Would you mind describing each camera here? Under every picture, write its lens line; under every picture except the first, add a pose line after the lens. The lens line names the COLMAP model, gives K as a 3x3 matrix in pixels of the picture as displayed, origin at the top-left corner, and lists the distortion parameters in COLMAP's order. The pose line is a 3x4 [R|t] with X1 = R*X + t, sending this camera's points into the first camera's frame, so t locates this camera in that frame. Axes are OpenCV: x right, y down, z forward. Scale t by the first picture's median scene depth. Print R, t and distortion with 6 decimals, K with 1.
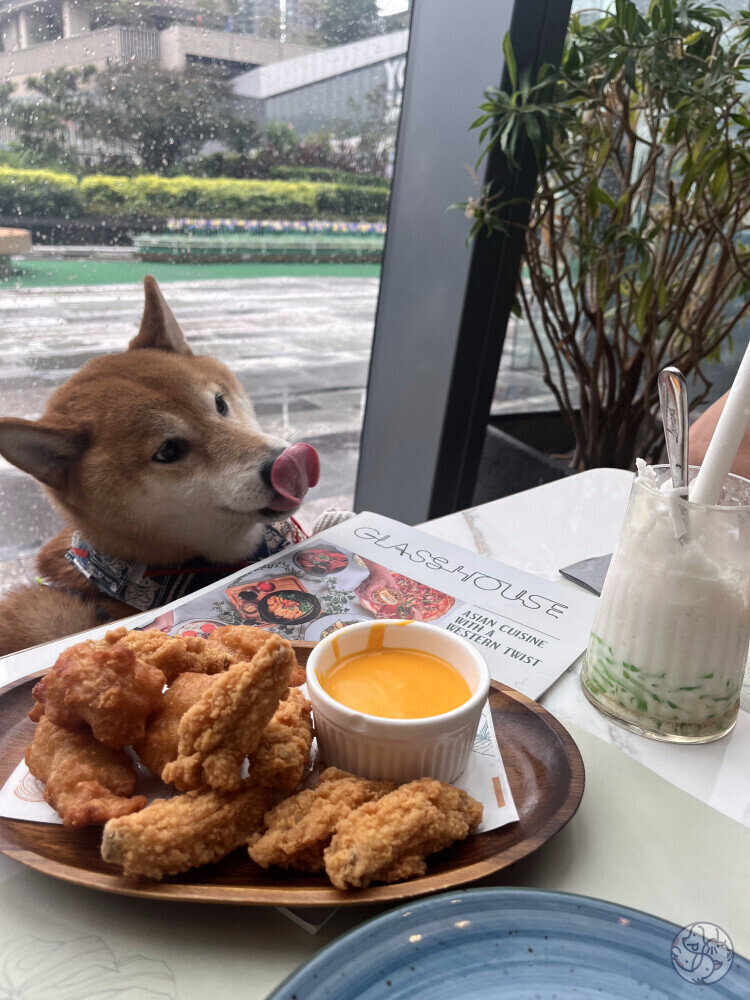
lens RADIAL K [[763.2, 0, 388.6], [0, 763.2, 495.0], [0, 0, 1]] dist [0.048271, -0.074654]
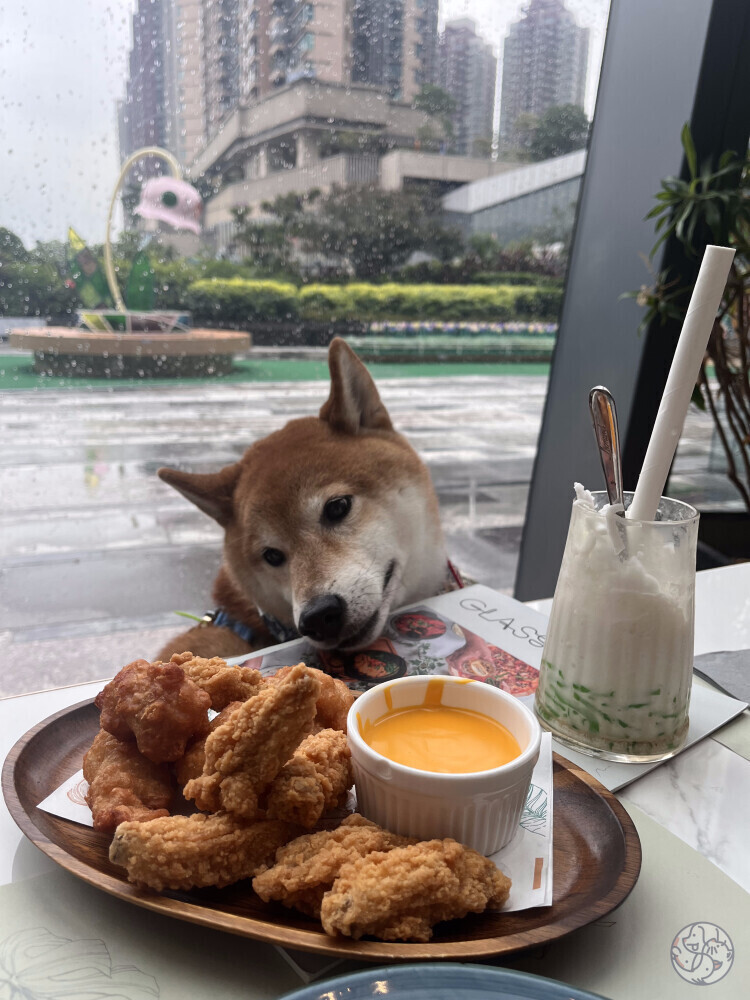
lens RADIAL K [[767.7, 0, 382.3], [0, 767.7, 504.0], [0, 0, 1]] dist [0.041186, -0.064373]
pose [[0.967452, 0.049452, -0.248175, 0.182307], [-0.077261, 0.991614, -0.103594, 0.068518], [0.240971, 0.119397, 0.963160, 0.029469]]
